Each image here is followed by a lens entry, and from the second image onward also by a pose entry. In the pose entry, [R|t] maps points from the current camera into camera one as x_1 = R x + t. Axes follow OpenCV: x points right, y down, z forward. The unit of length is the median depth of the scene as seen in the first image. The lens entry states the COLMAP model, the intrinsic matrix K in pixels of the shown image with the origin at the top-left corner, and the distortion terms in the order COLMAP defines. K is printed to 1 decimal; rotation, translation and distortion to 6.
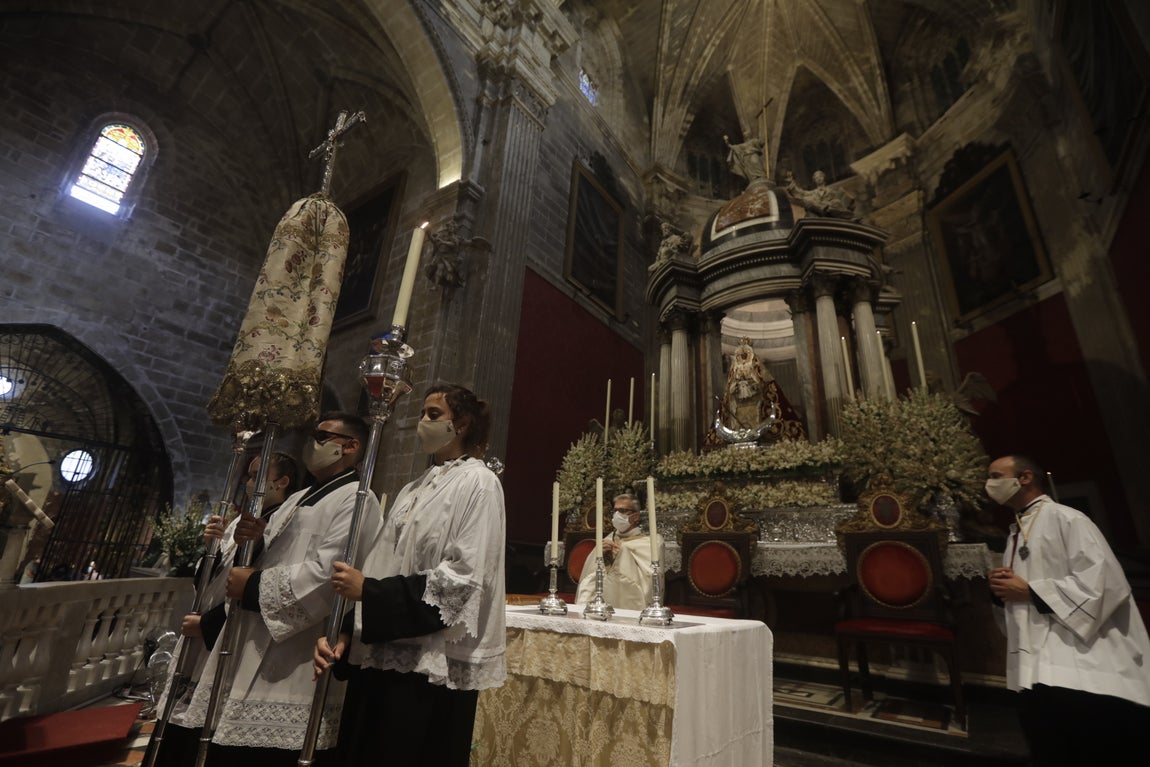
lens RADIAL K [[519.0, 0, 575.8], [0, 519.0, 380.1], [0, 0, 1]] dist [-0.043014, 0.012798]
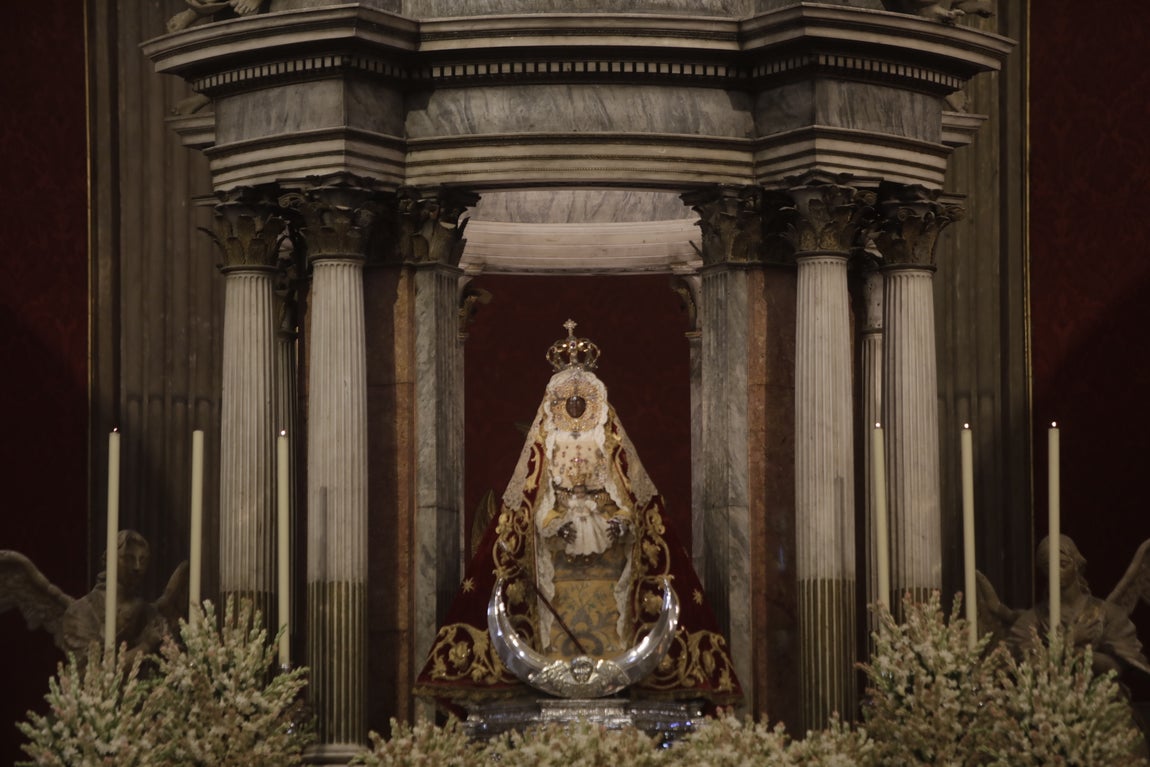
lens RADIAL K [[6175.5, 0, 593.3], [0, 6175.5, 421.7], [0, 0, 1]] dist [1.718618, -7.862846]
pose [[0.806291, 0.010442, 0.591426, -1.916927], [-0.156024, 0.968190, 0.195614, -0.784736], [-0.570571, -0.249998, 0.782272, -1.979380]]
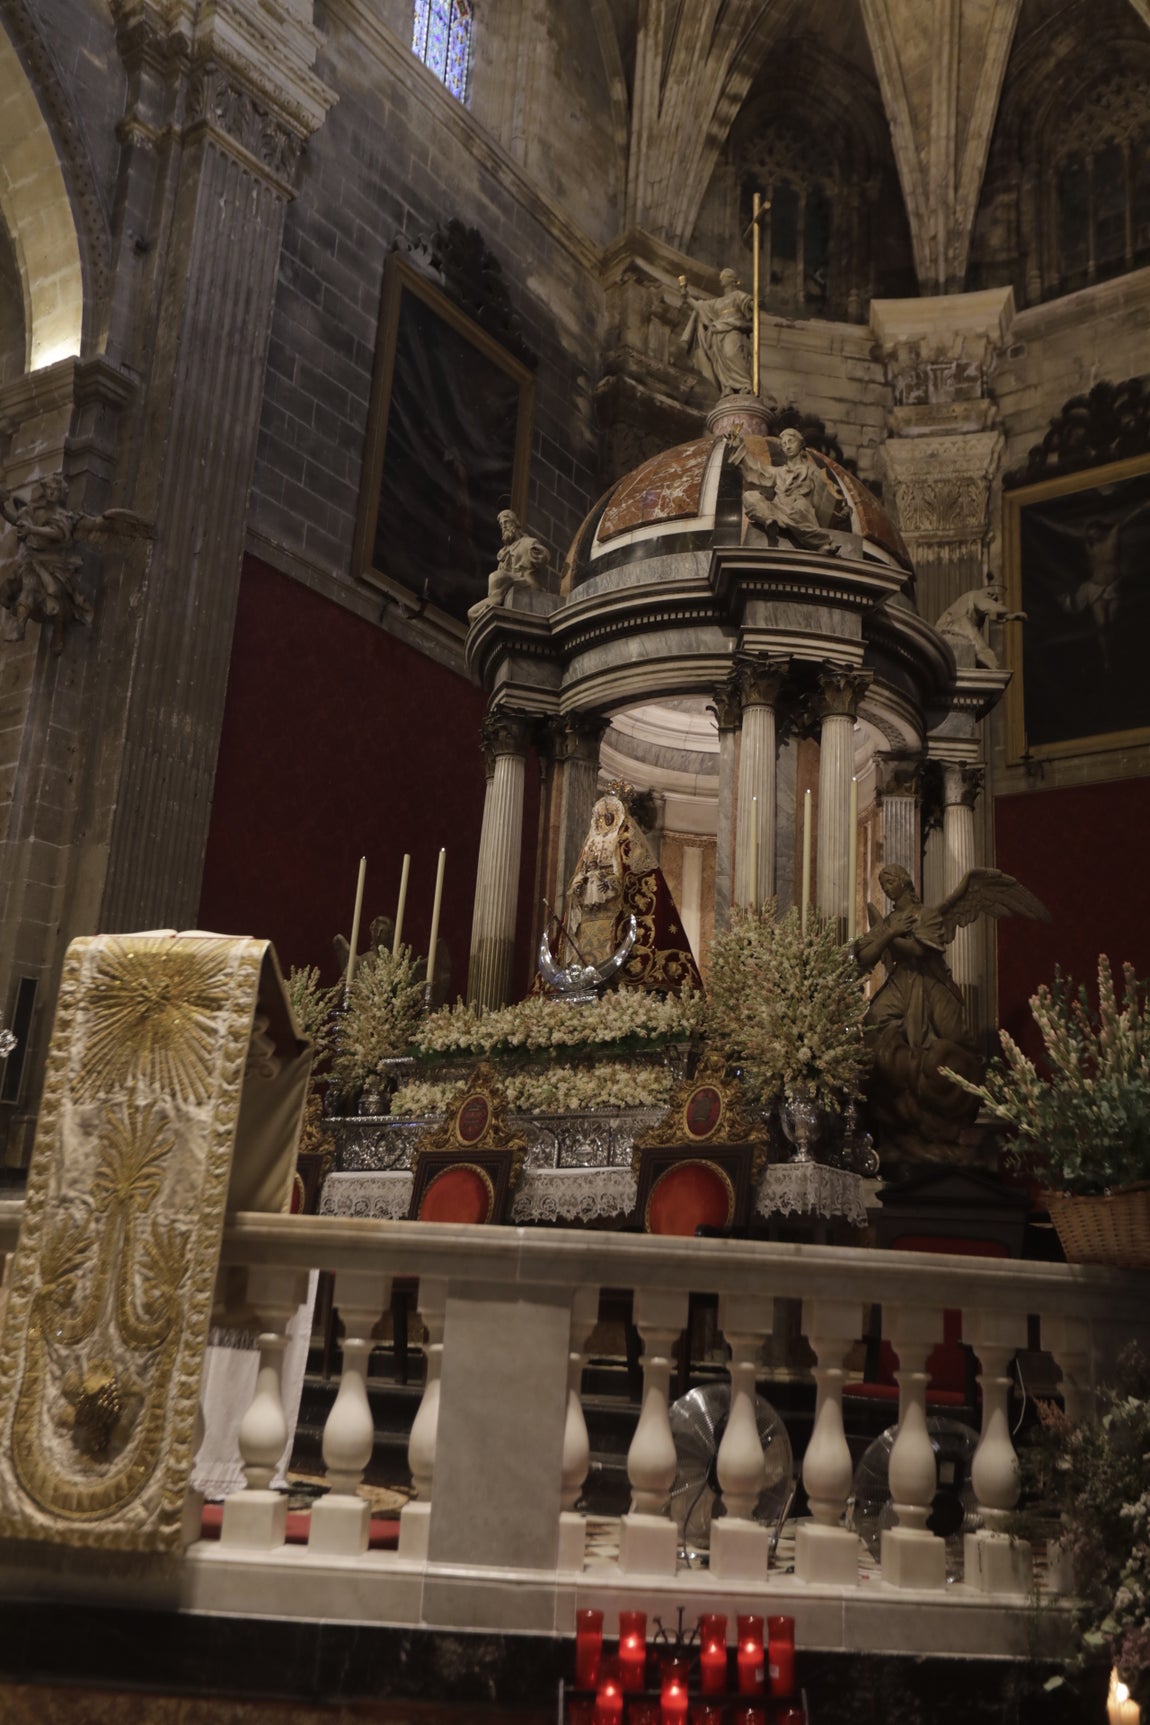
lens RADIAL K [[1619.4, 0, 559.6], [0, 1619.4, 867.7], [0, 0, 1]] dist [0.012217, 0.146582]
pose [[0.999994, 0.003227, 0.001191, 0.278065], [-0.003304, 0.997440, 0.071437, -0.112891], [-0.000957, -0.071440, 0.997444, -0.592266]]
